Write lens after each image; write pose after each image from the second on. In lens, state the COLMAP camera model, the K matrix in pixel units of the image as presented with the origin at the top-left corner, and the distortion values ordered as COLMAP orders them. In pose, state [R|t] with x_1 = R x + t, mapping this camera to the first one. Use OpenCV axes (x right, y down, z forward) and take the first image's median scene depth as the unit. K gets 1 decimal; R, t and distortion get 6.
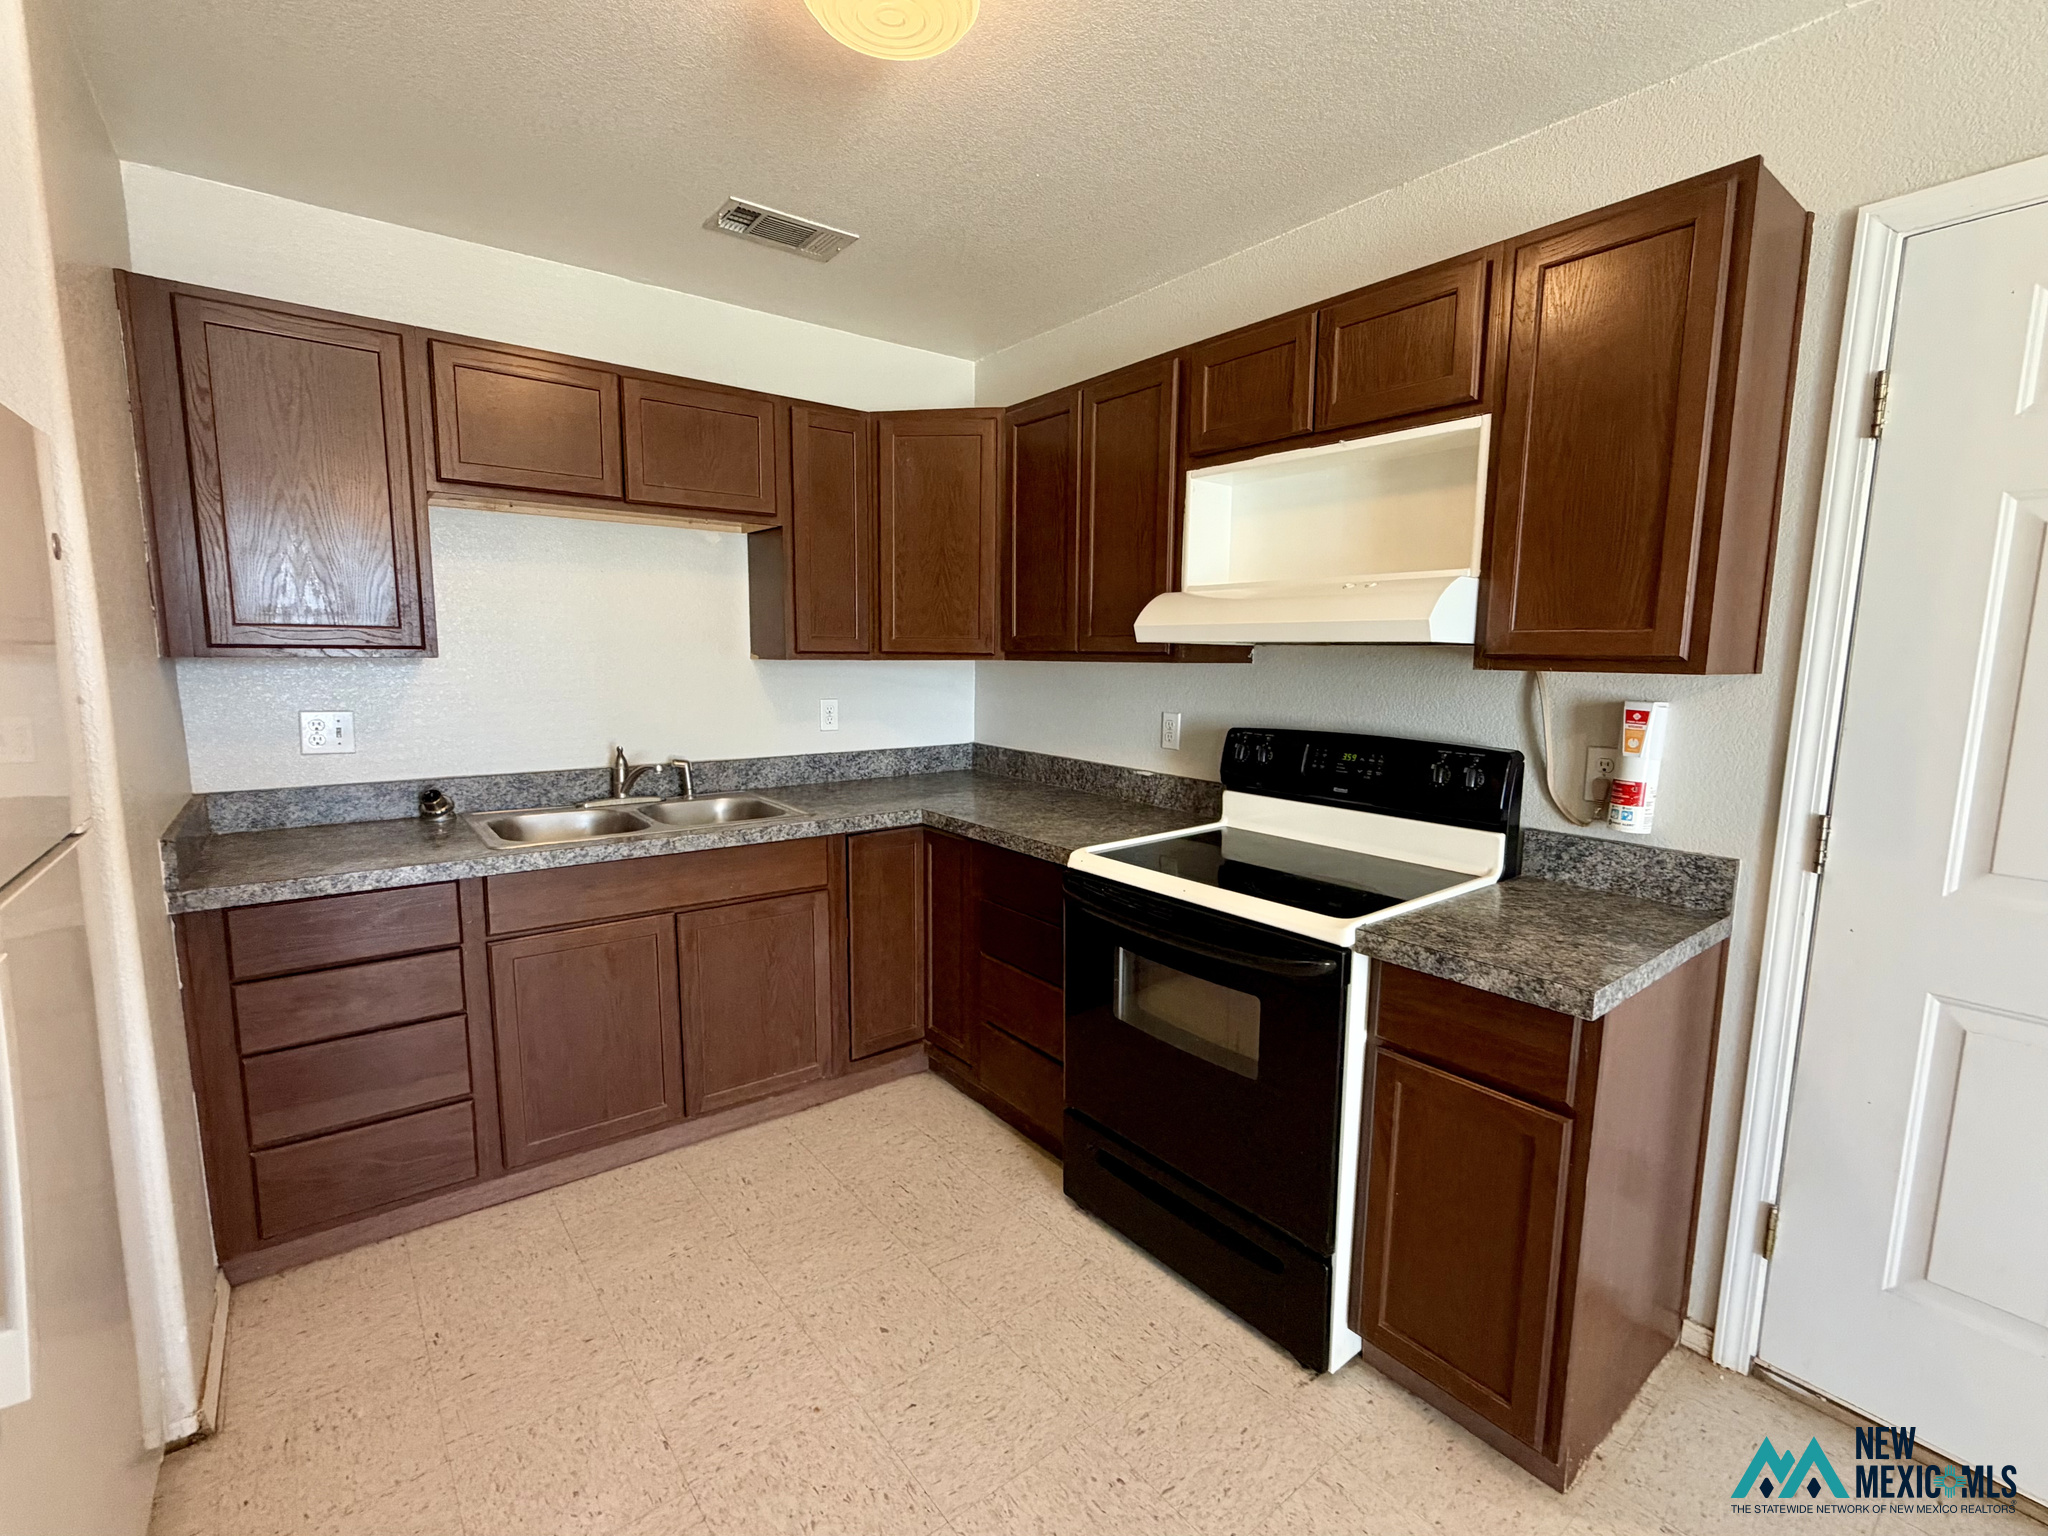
lens RADIAL K [[918.9, 0, 1025.0], [0, 918.9, 773.9], [0, 0, 1]] dist [-0.001589, 0.000569]
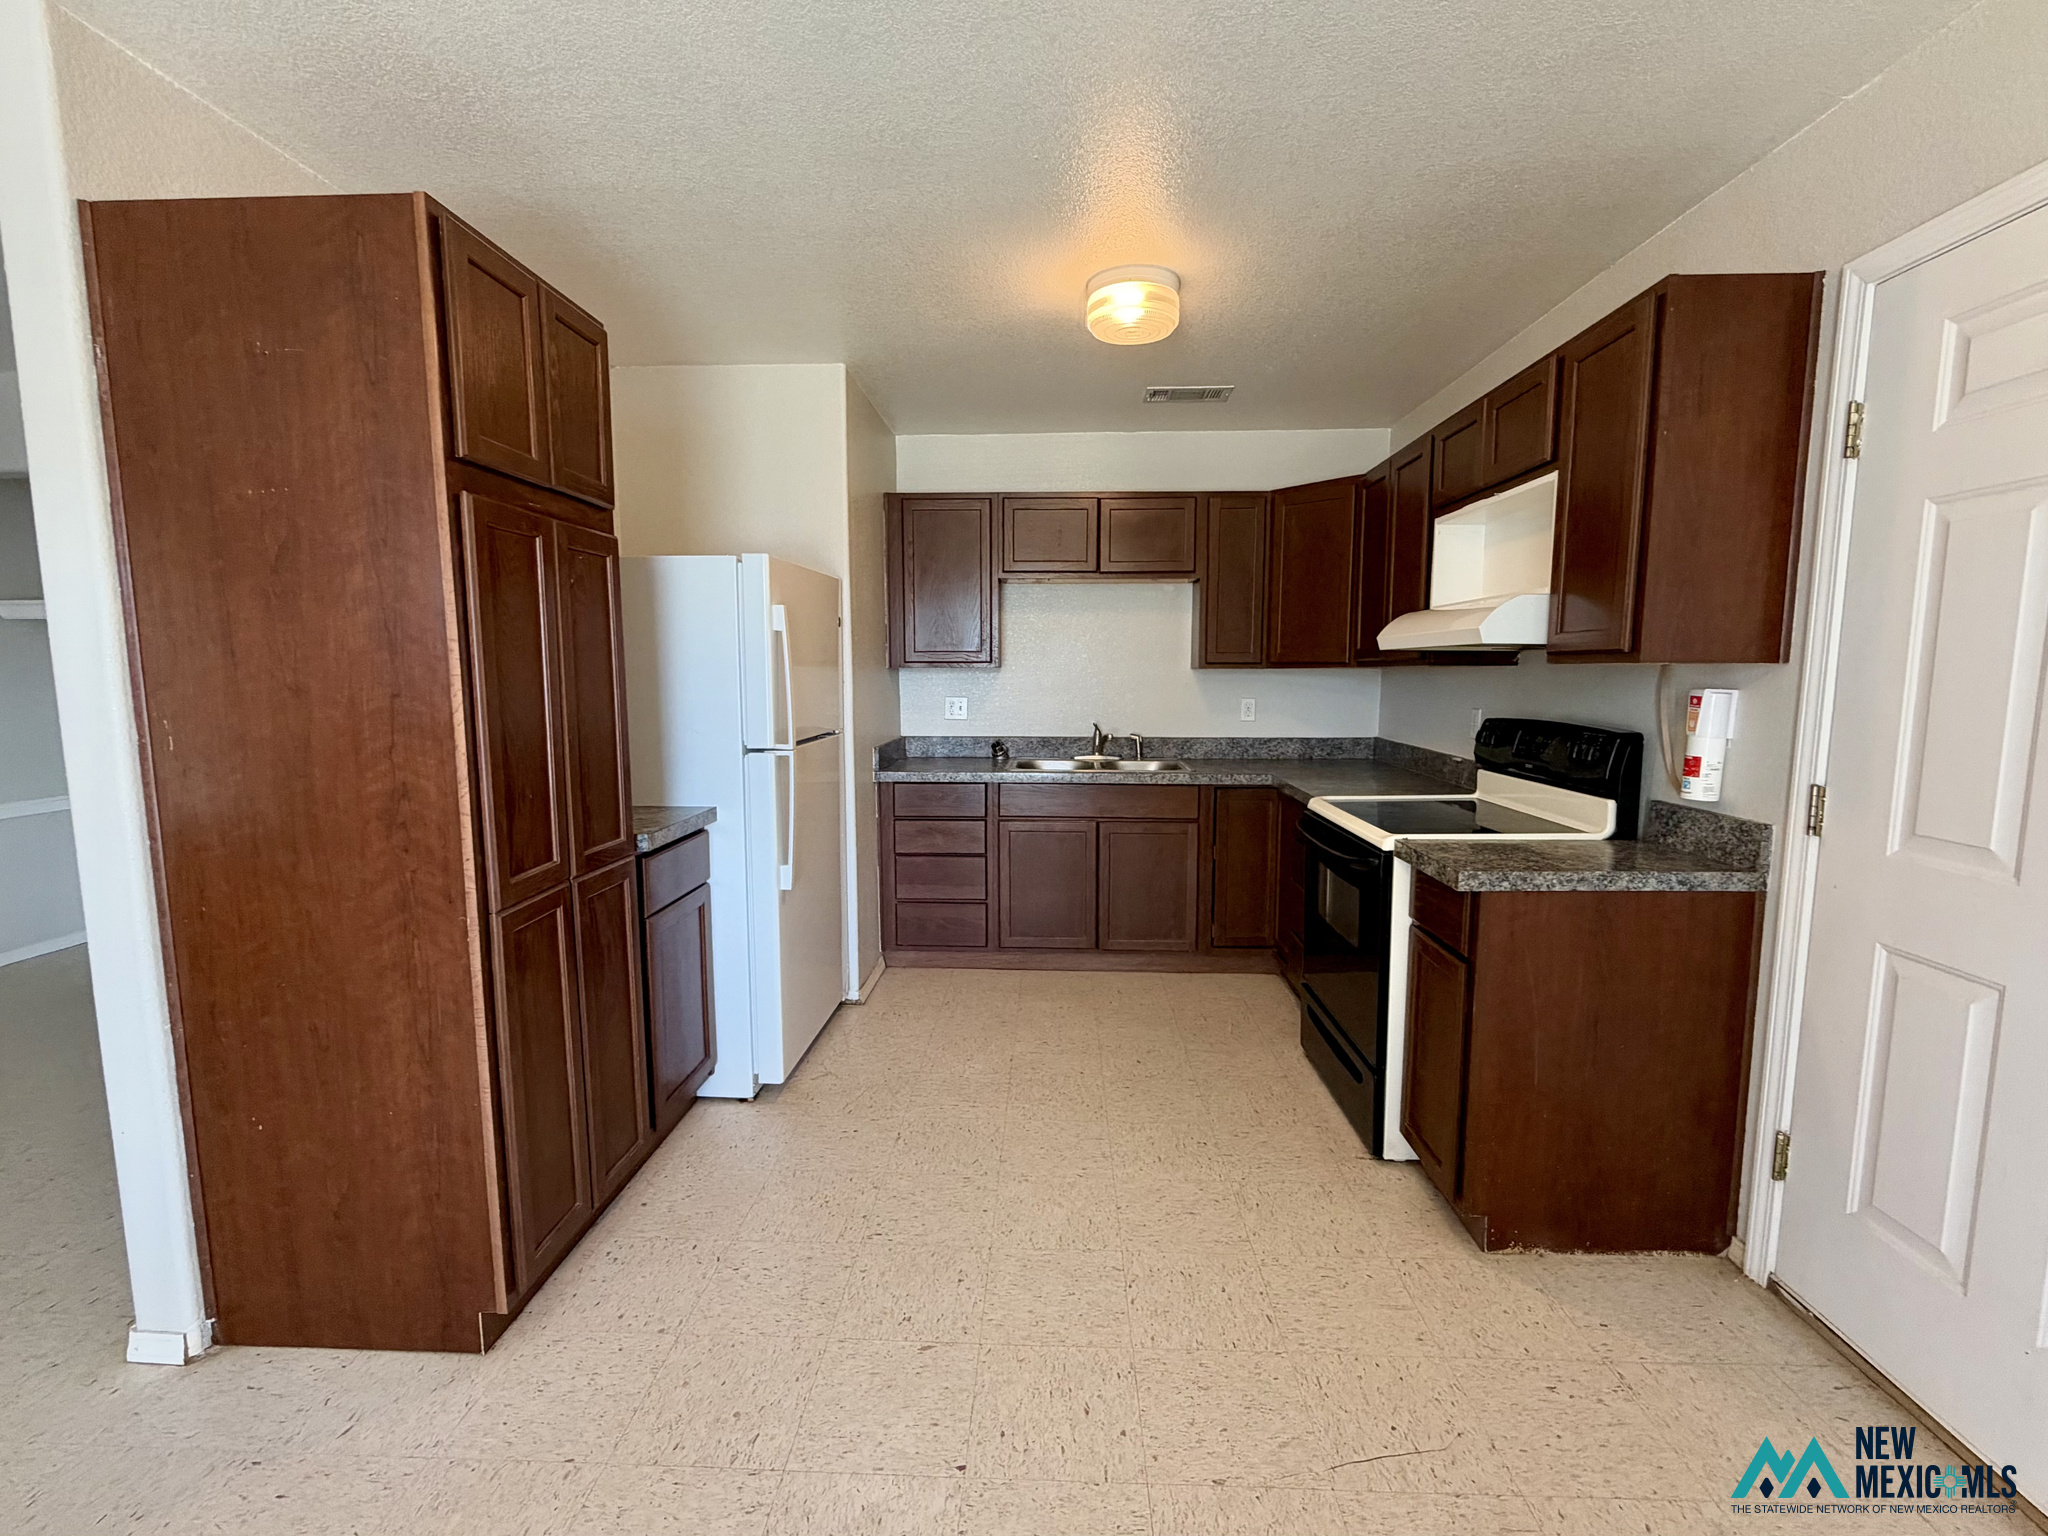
lens RADIAL K [[918.9, 0, 1027.0], [0, 918.9, 771.3], [0, 0, 1]] dist [-0.001589, 0.000569]
pose [[0.761777, 0.060774, -0.644983, 0.624708], [-0.078560, 0.996909, 0.001148, 0.076073], [0.643058, 0.049795, 0.764196, -0.370942]]
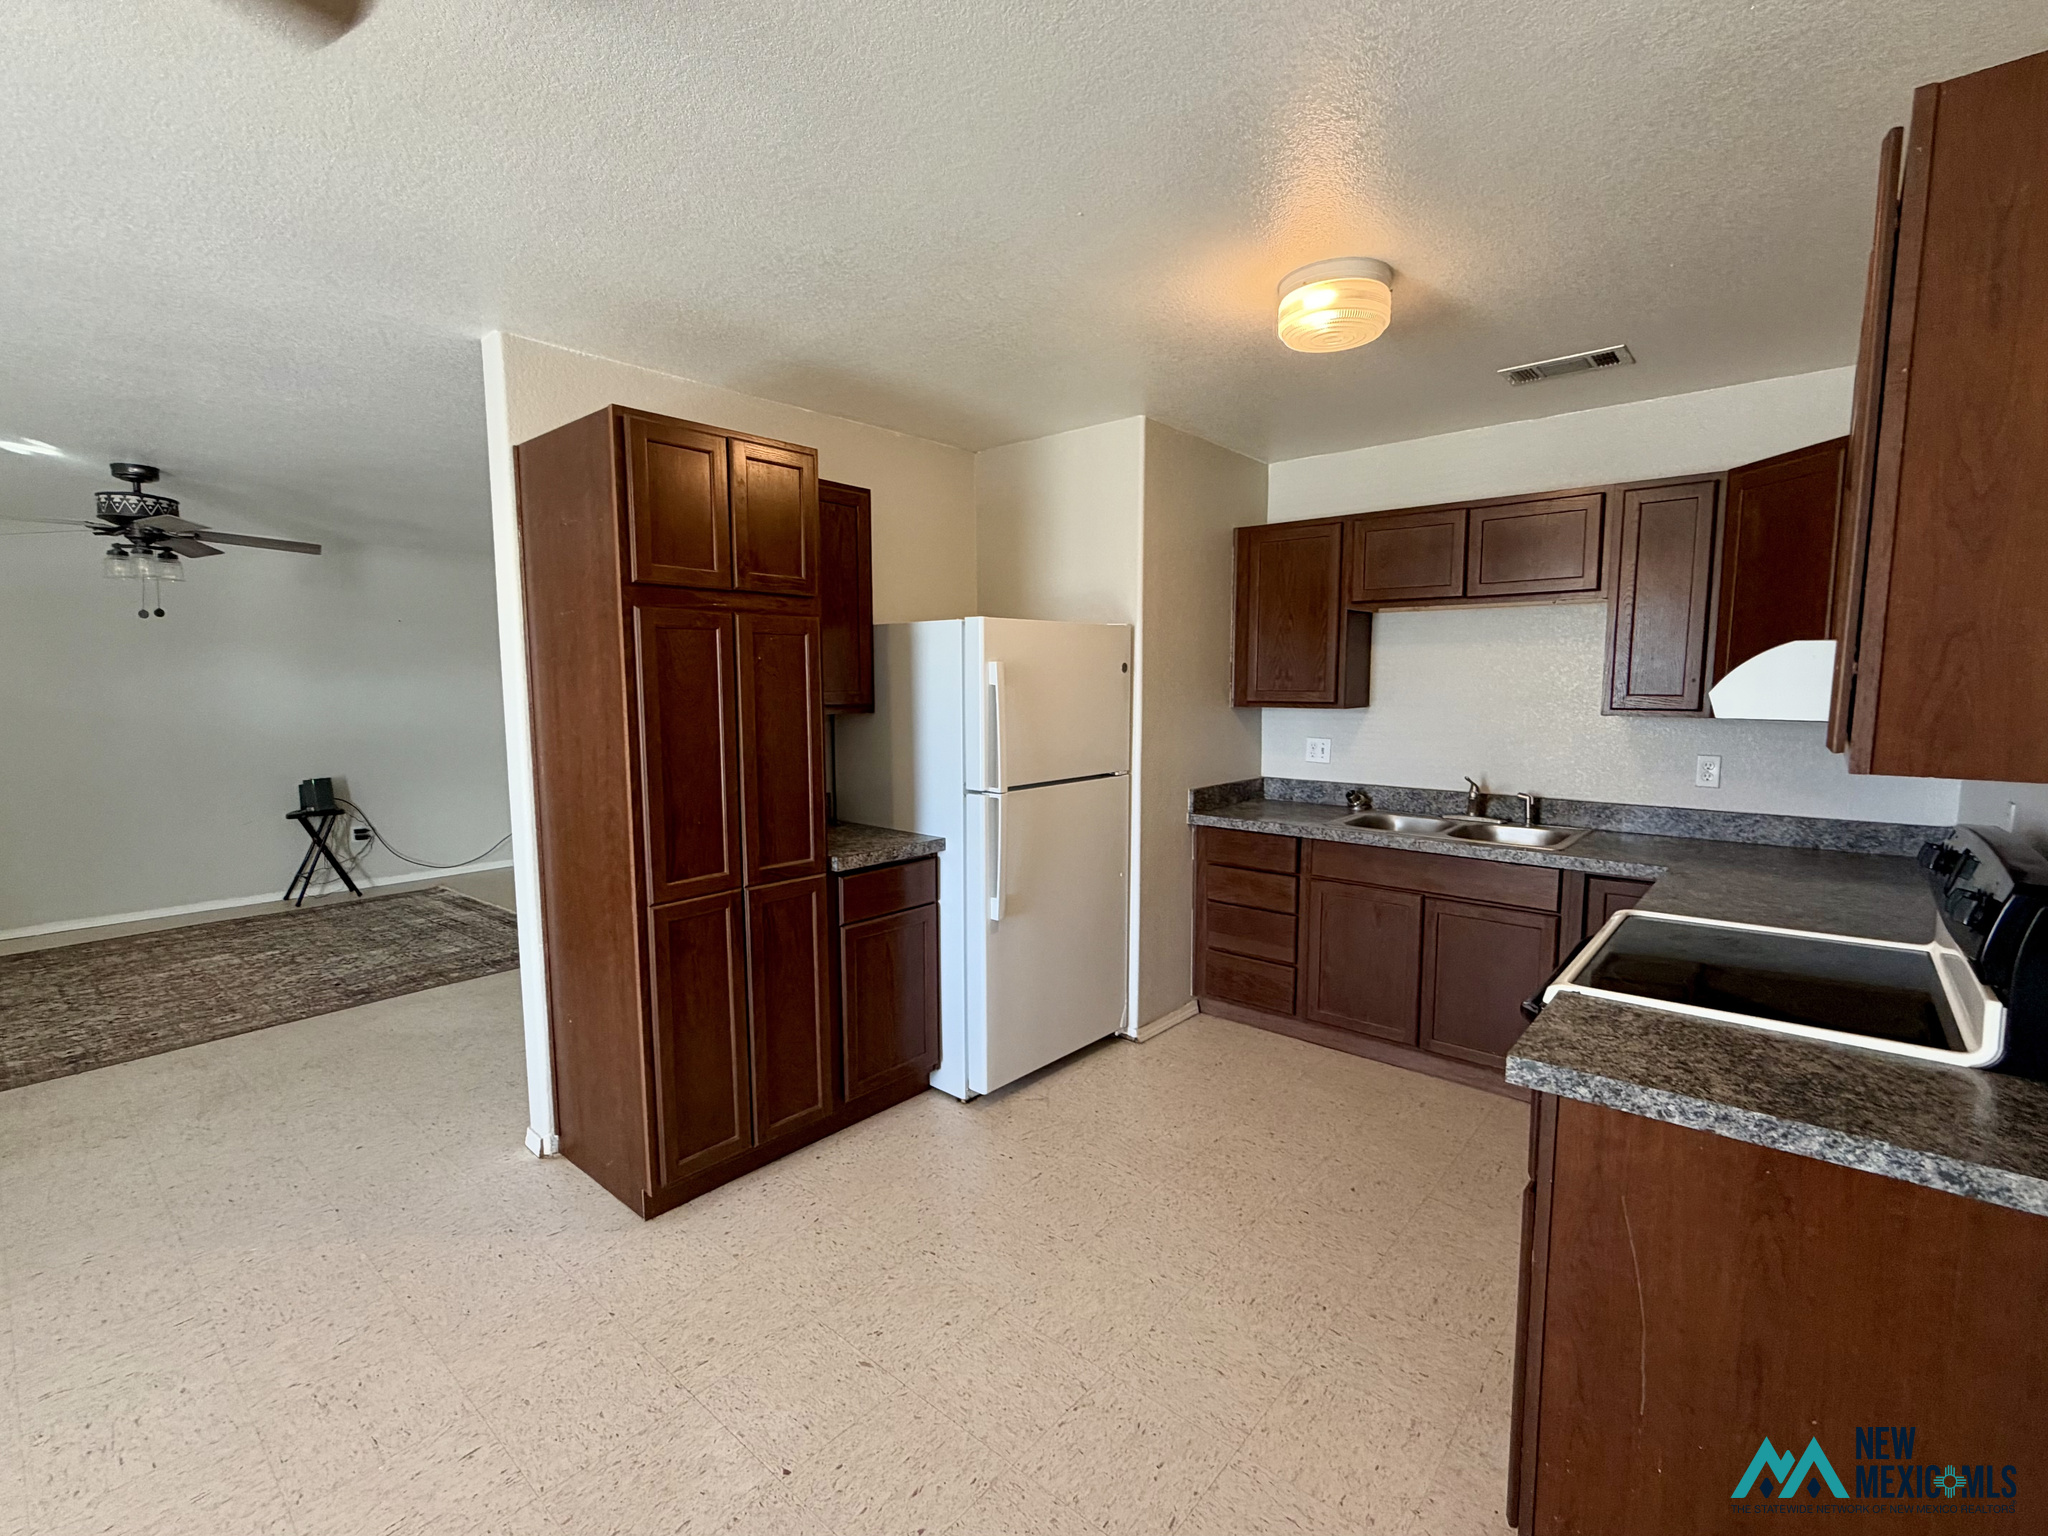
lens RADIAL K [[918.9, 0, 1026.0], [0, 918.9, 772.8], [0, 0, 1]] dist [-0.001589, 0.000569]
pose [[0.190039, 0.088038, -0.977821, 0.907370], [-0.128873, 0.989590, 0.064051, -0.046746], [0.973281, 0.113843, 0.199407, 0.129623]]
